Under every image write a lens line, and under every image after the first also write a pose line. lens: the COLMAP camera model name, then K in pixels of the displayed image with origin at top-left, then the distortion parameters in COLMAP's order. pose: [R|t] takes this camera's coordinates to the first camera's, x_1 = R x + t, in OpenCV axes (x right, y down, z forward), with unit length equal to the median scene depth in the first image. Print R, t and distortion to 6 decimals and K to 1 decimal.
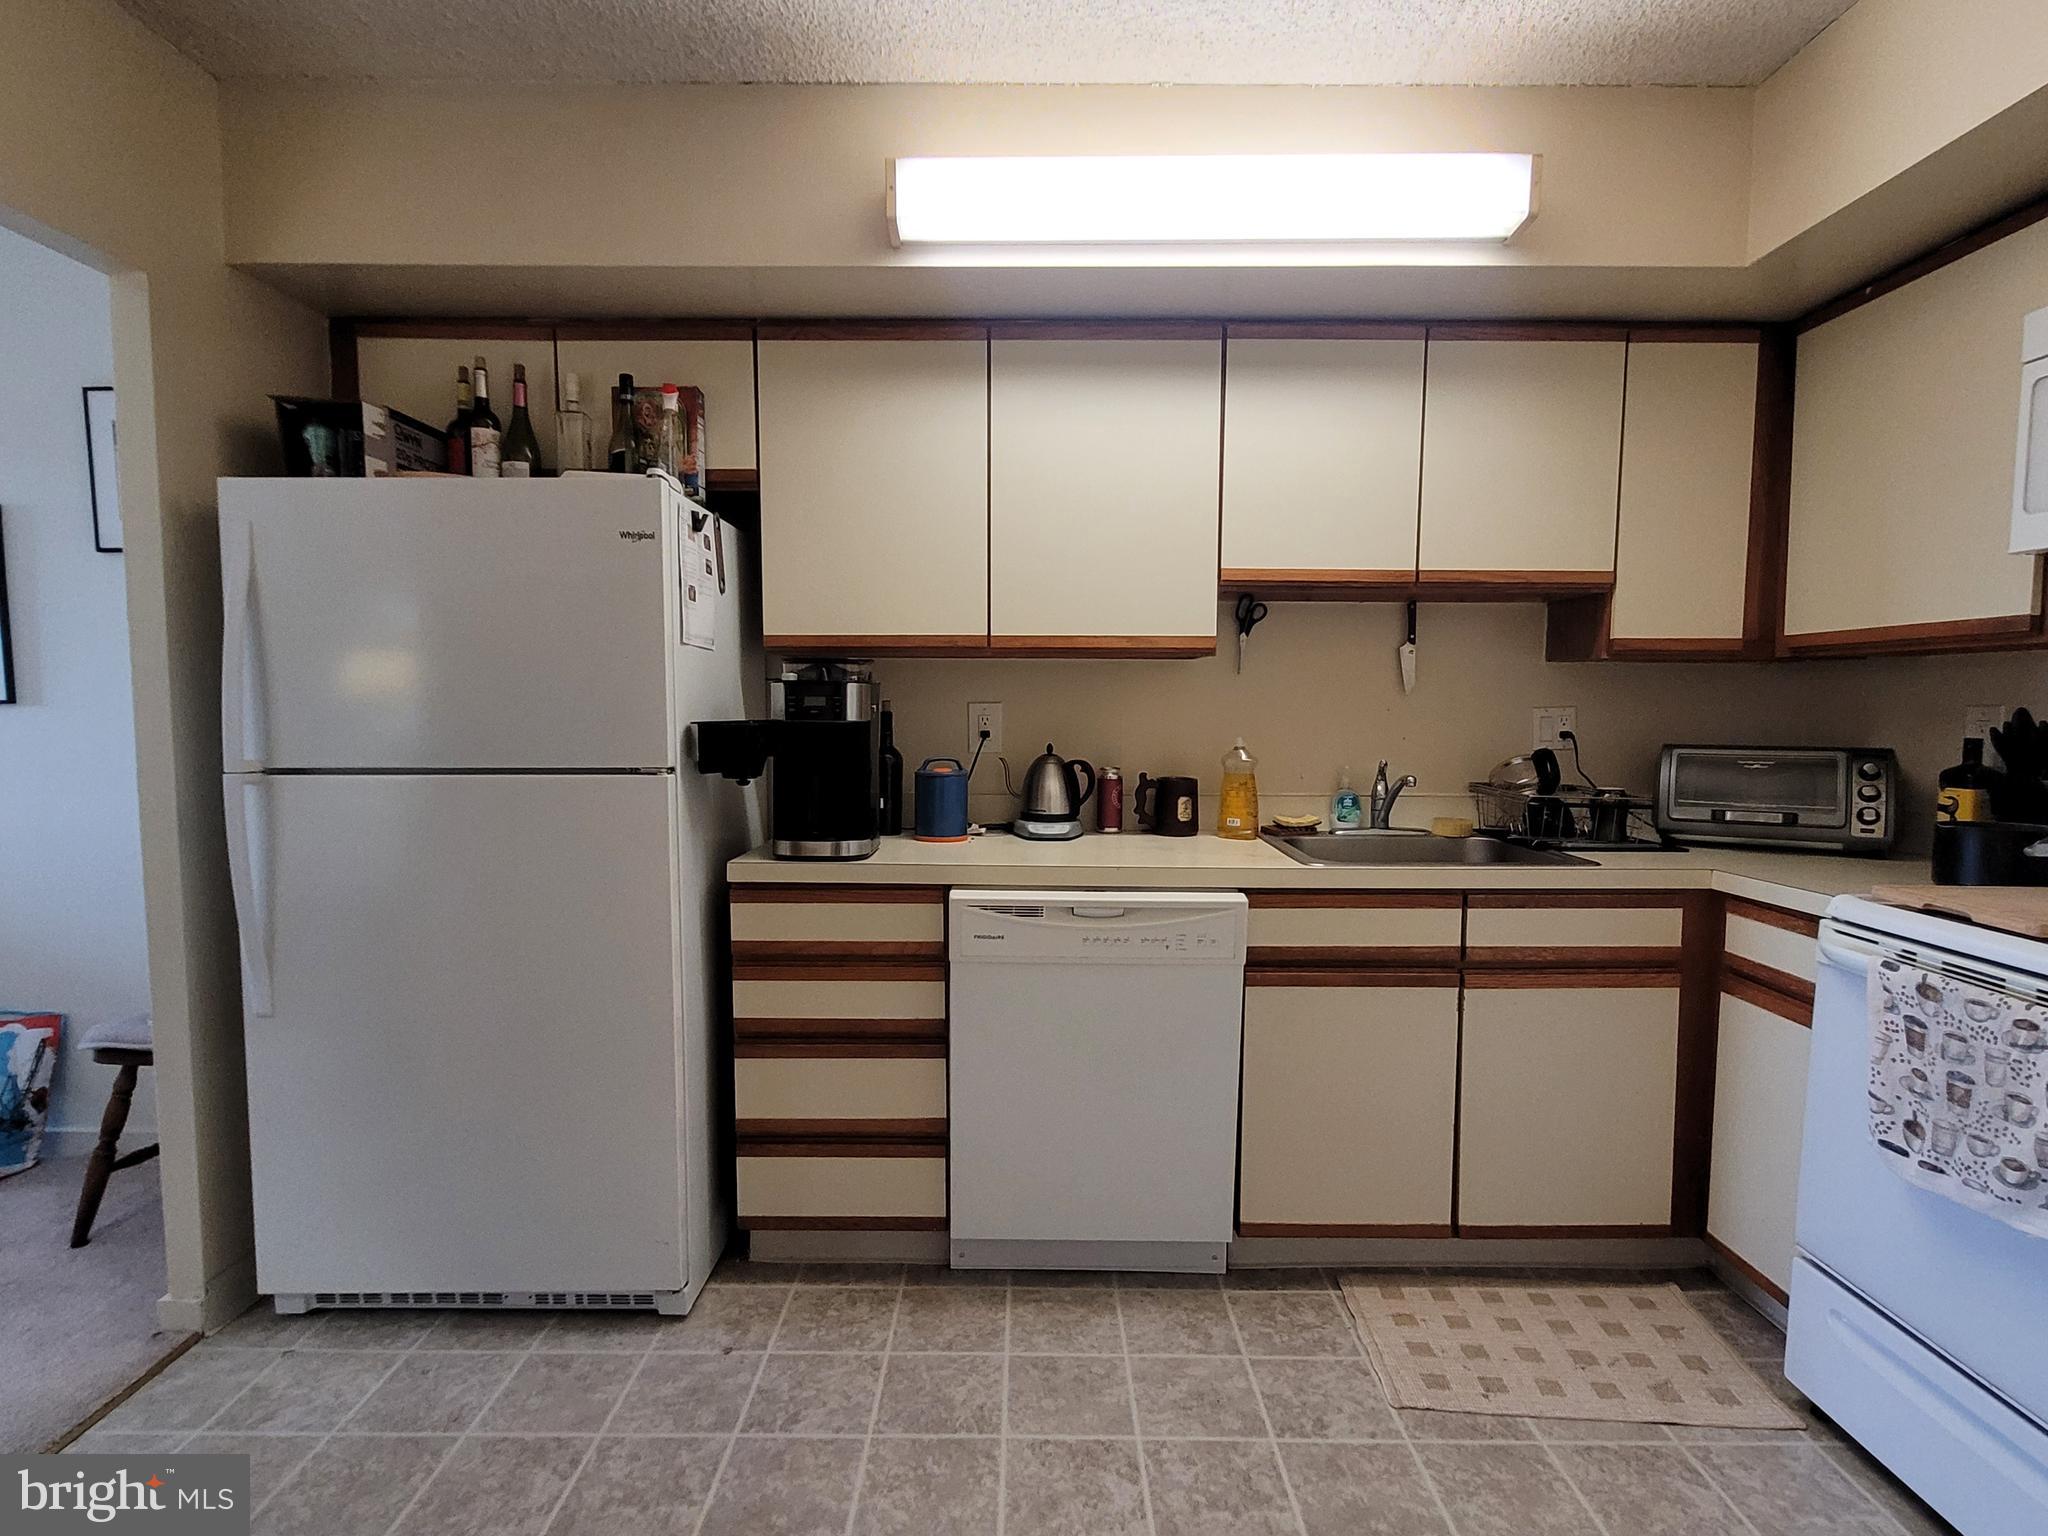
lens RADIAL K [[1045.7, 0, 1026.7], [0, 1045.7, 766.2], [0, 0, 1]] dist [0.003326, -0.000822]
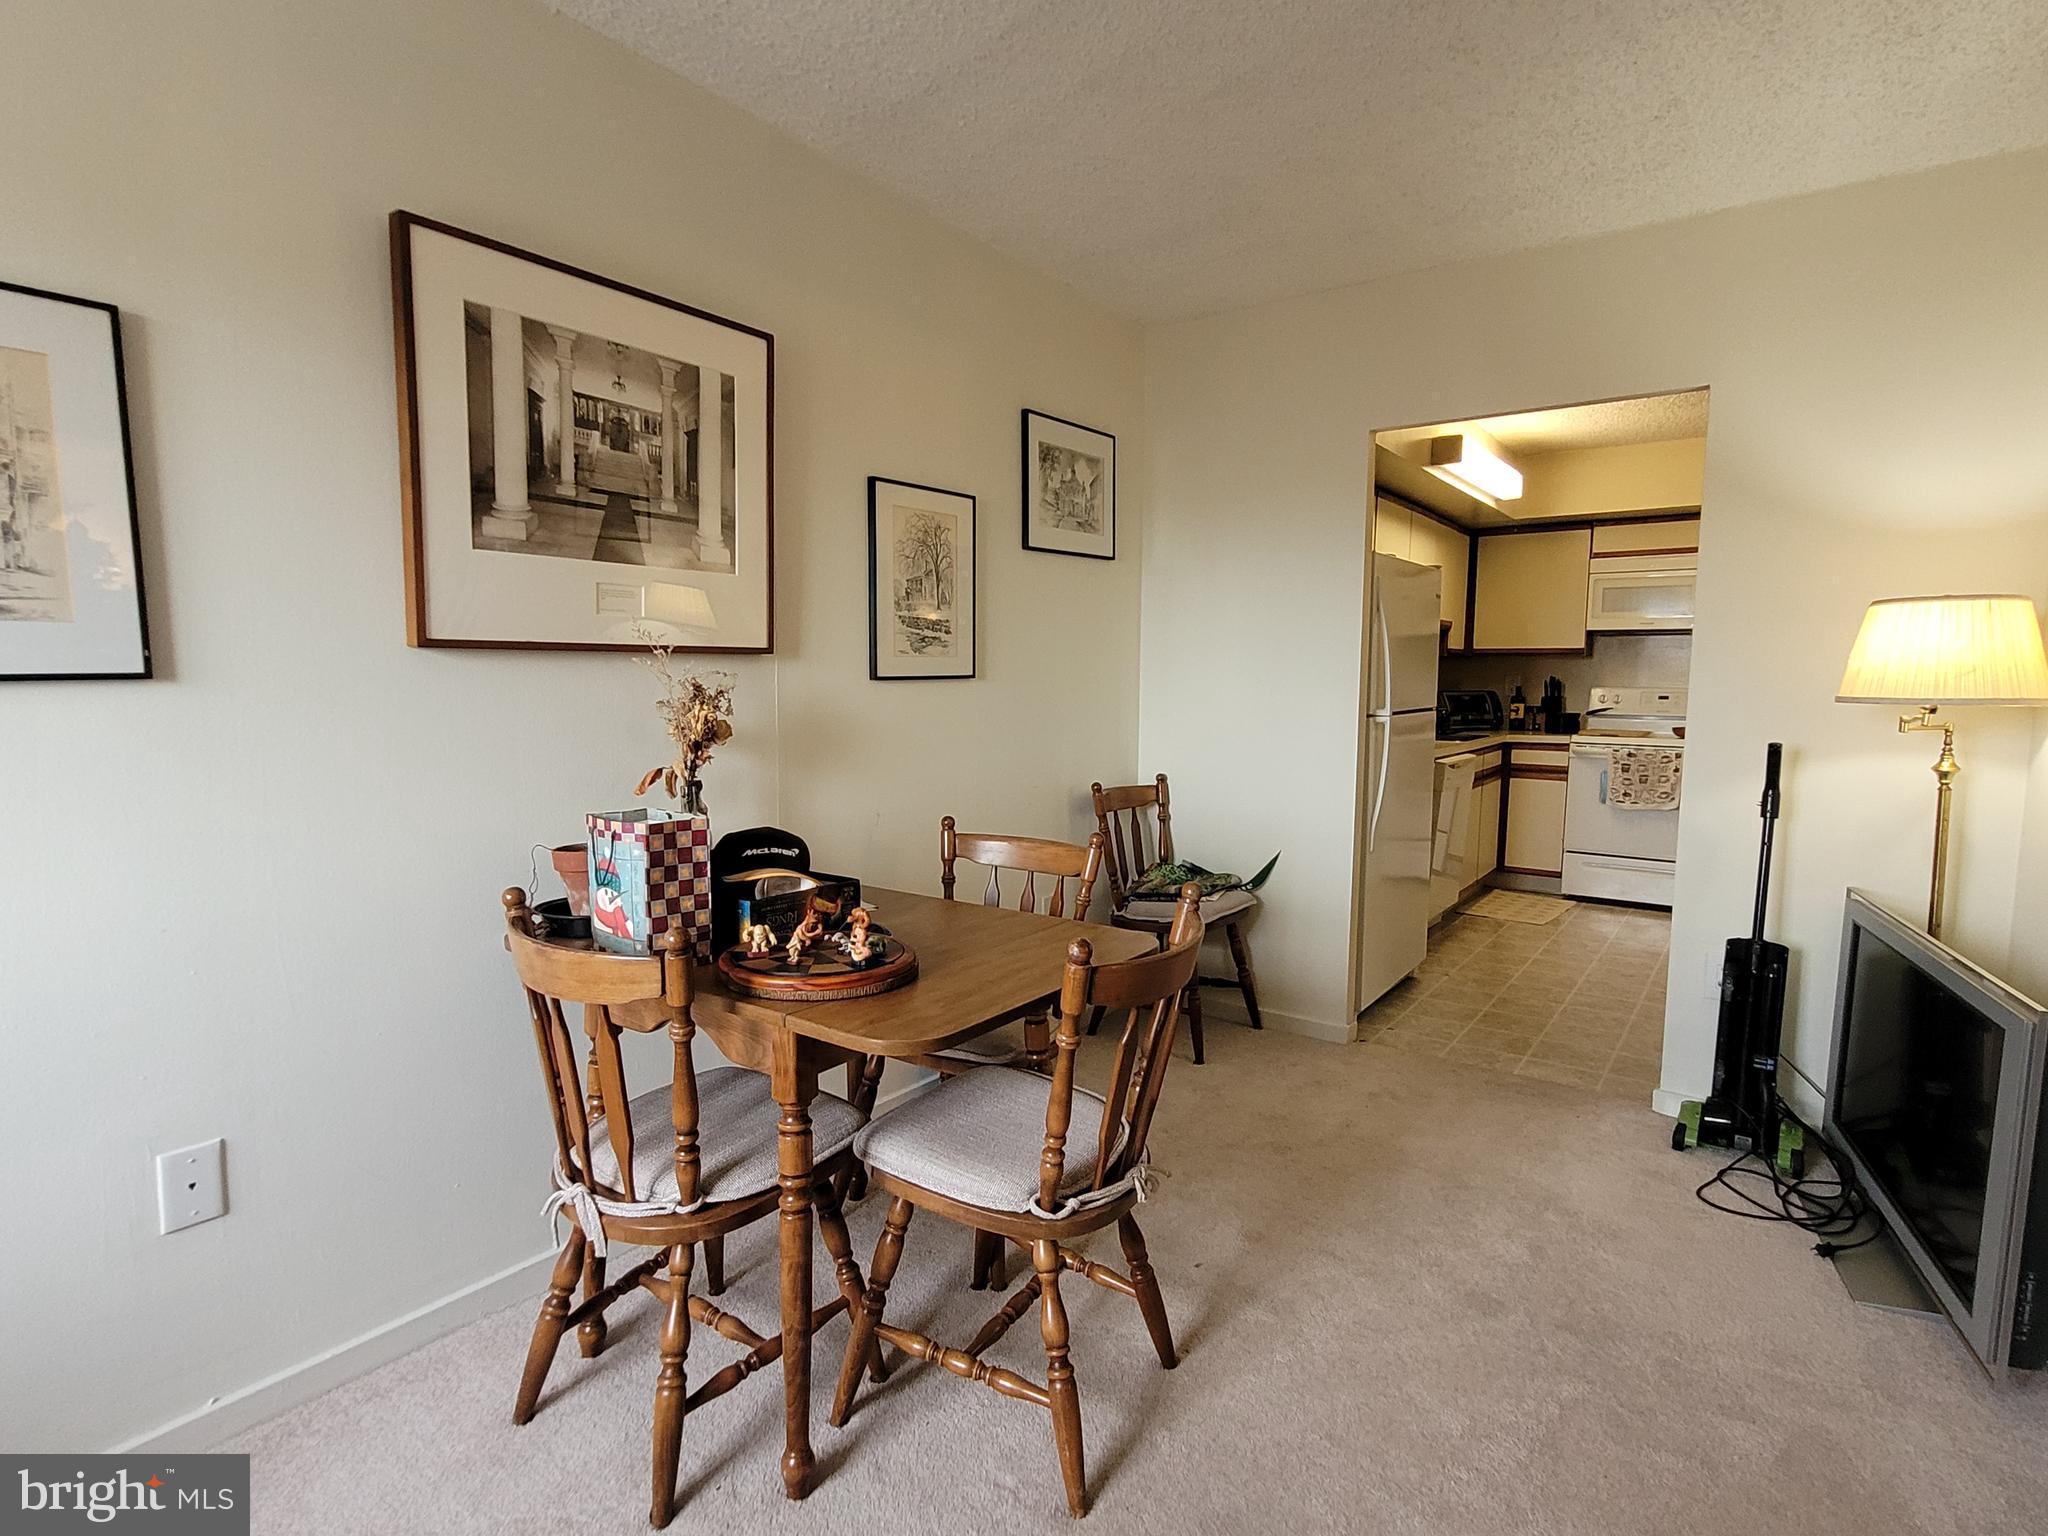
lens RADIAL K [[1045.7, 0, 1018.2], [0, 1045.7, 773.7], [0, 0, 1]] dist [0.003326, -0.000822]
pose [[0.600342, -0.079389, 0.795793, -2.398464], [0.046812, 0.996843, 0.064131, -0.038293], [-0.798372, -0.001248, 0.602163, 0.371657]]
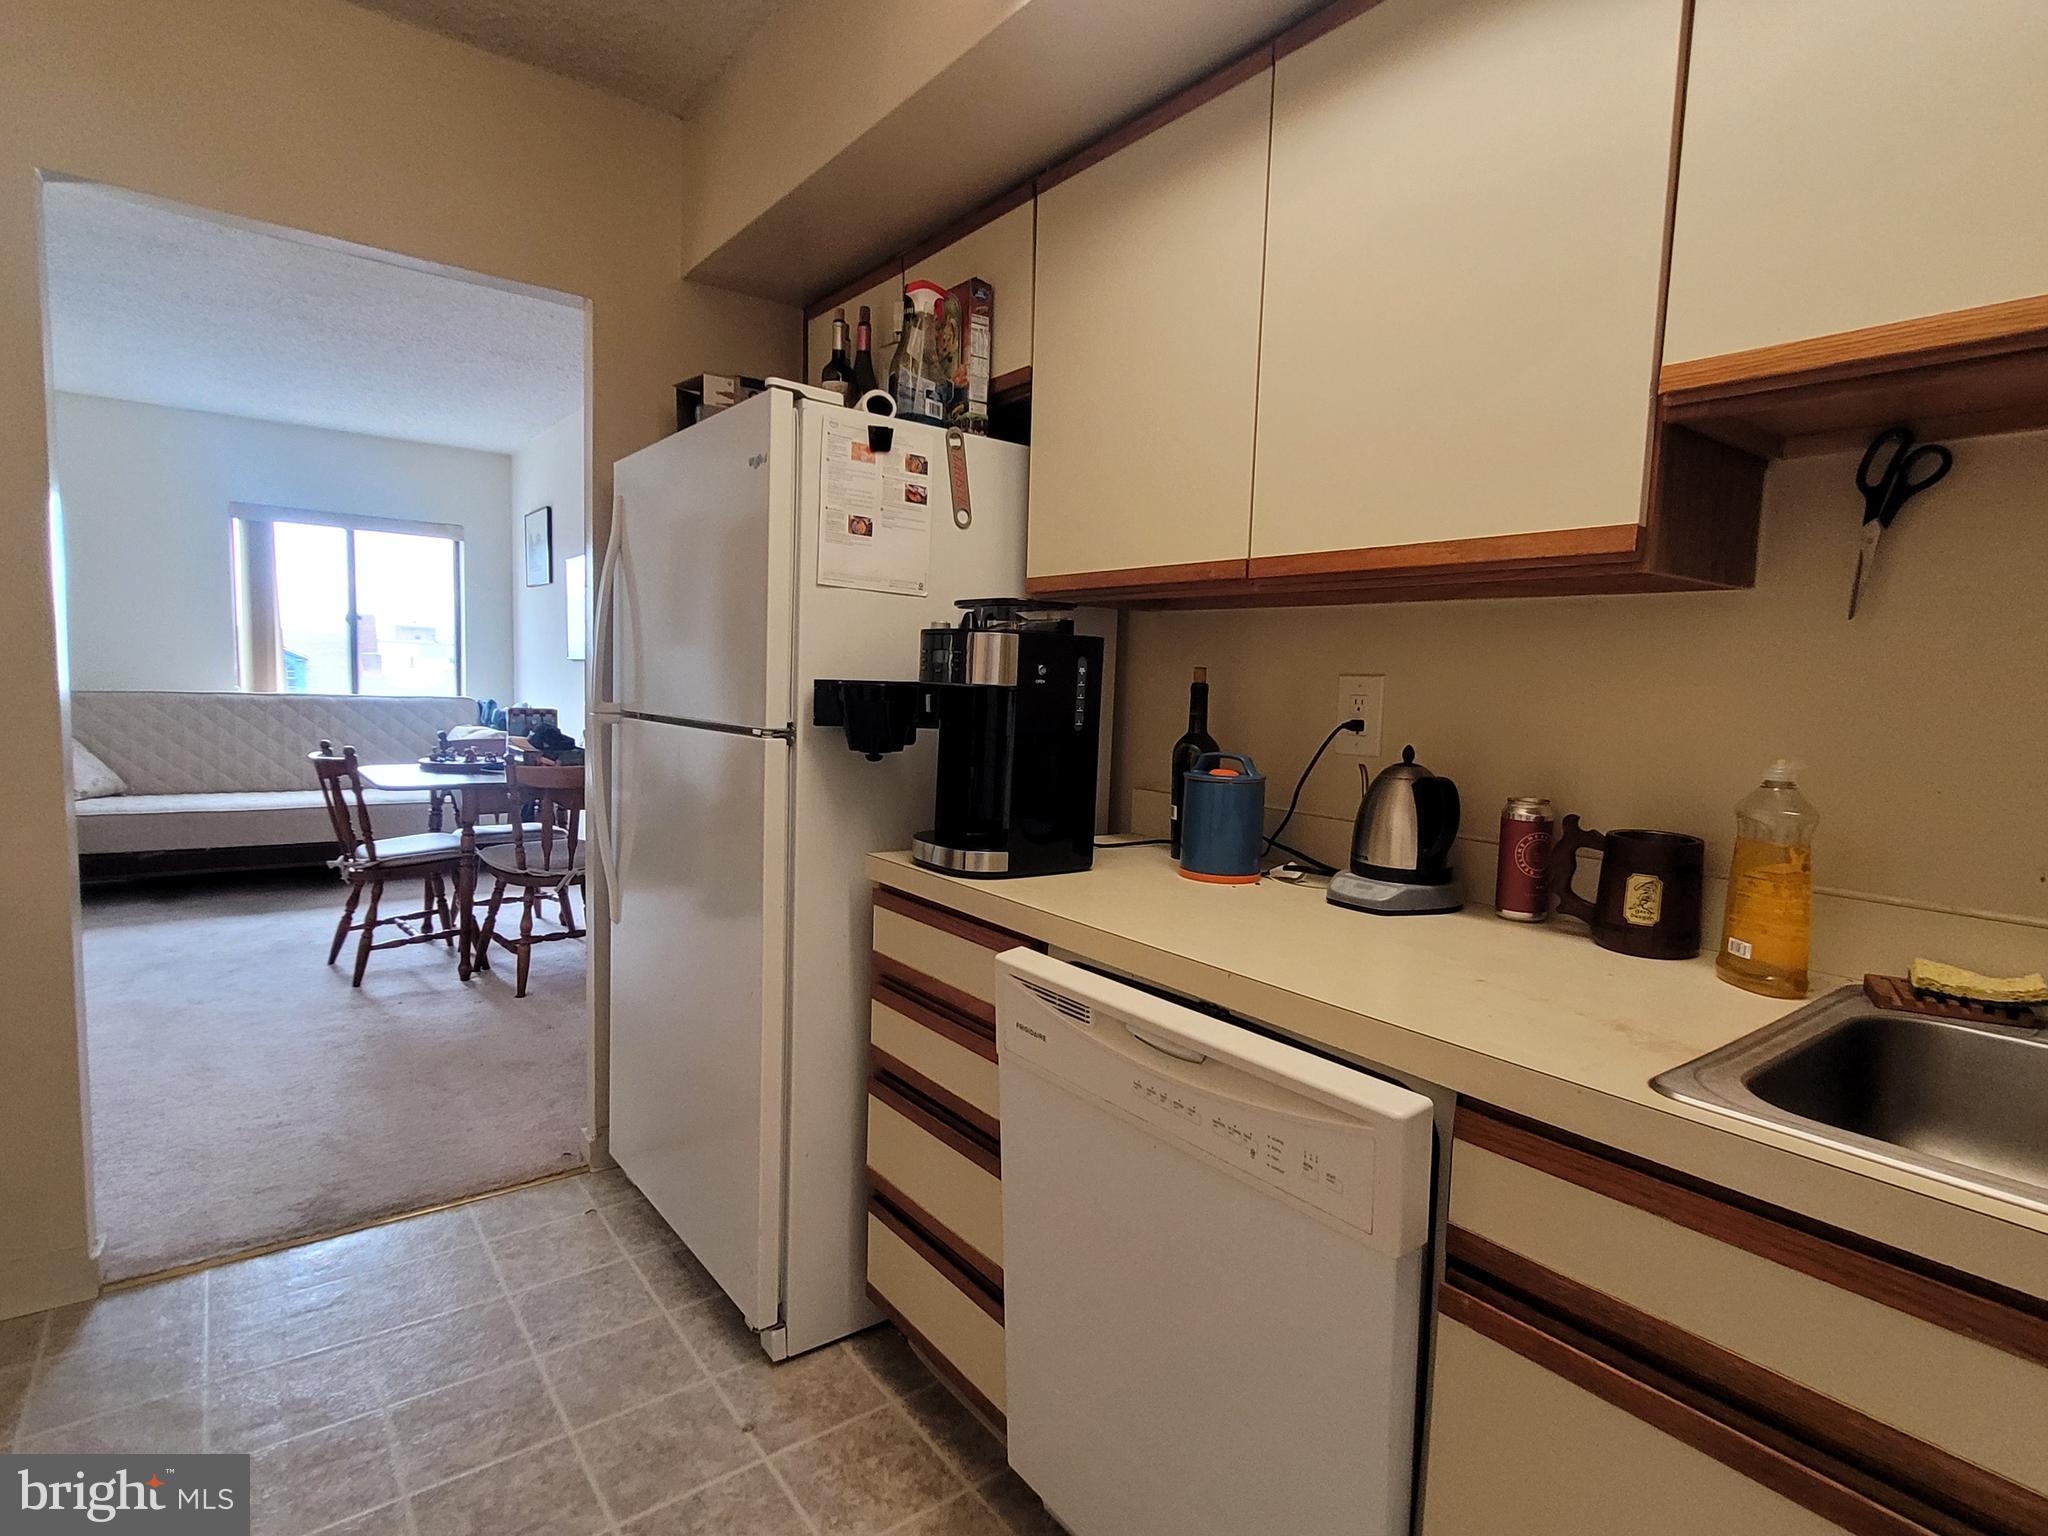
lens RADIAL K [[1045.7, 0, 1053.1], [0, 1045.7, 774.6], [0, 0, 1]] dist [0.003326, -0.000822]
pose [[0.616688, 0.088634, -0.782202, 0.445832], [-0.085367, 0.995311, 0.045478, -0.018991], [0.782565, 0.038728, 0.621363, 0.613616]]
